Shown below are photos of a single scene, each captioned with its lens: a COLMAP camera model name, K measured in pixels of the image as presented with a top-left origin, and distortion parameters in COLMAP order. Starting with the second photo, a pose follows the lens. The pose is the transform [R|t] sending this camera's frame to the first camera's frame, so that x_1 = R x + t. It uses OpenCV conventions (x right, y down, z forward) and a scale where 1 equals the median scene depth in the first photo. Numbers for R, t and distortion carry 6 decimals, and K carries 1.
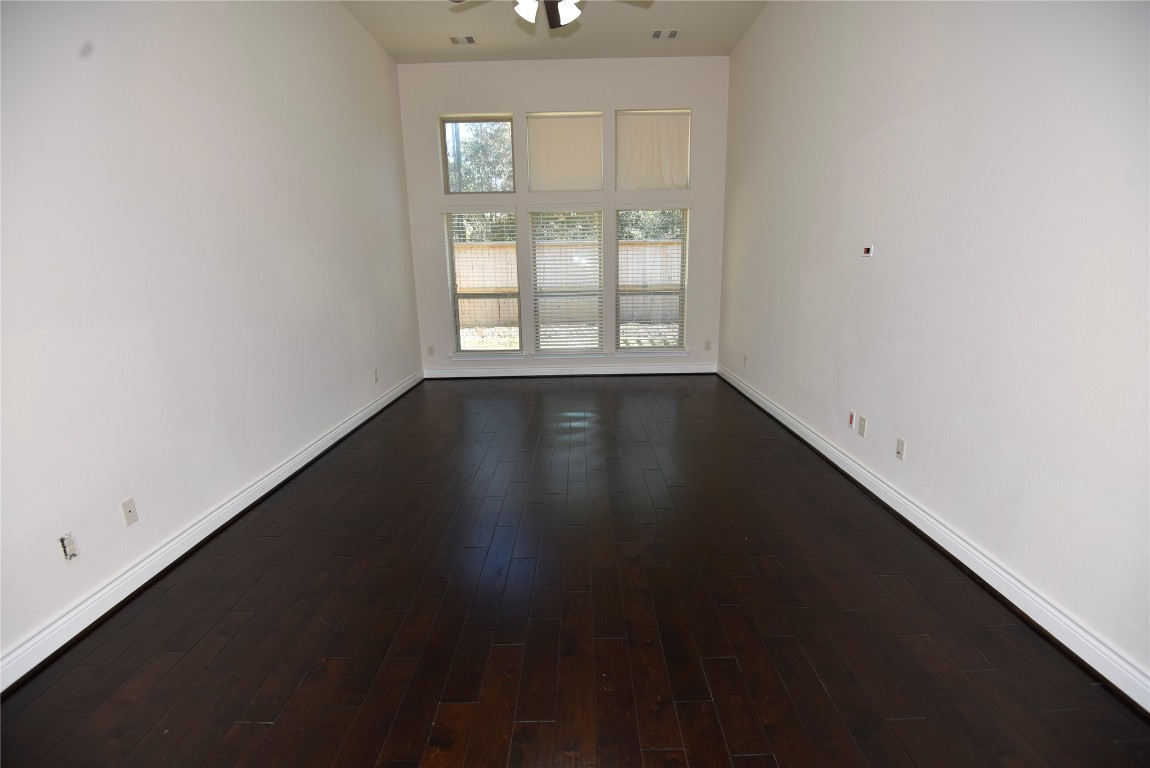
lens RADIAL K [[532.6, 0, 582.9], [0, 532.6, 387.9], [0, 0, 1]] dist [-0.022908, -0.013042]
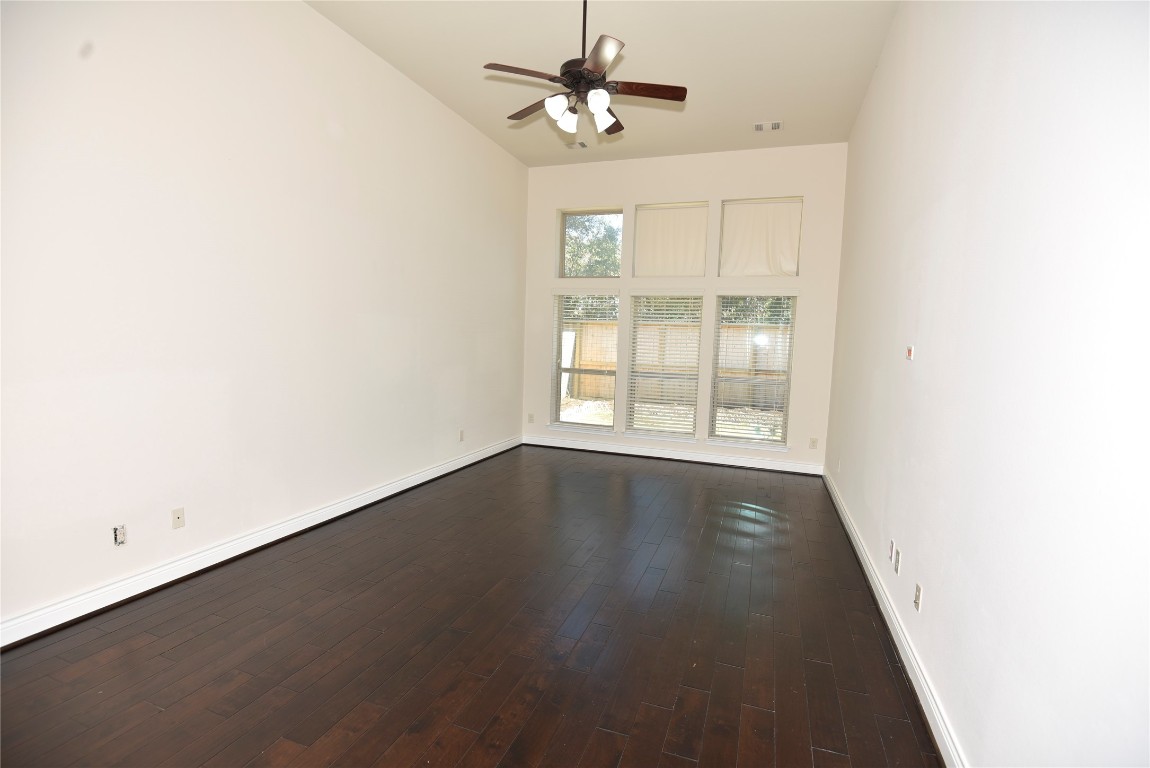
lens RADIAL K [[532.6, 0, 581.3], [0, 532.6, 387.9], [0, 0, 1]] dist [-0.022908, -0.013042]
pose [[0.940460, 0.080440, -0.330249, 0.161967], [-0.125543, 0.985097, -0.117570, -0.017993], [0.315871, 0.152030, 0.936543, 0.020267]]
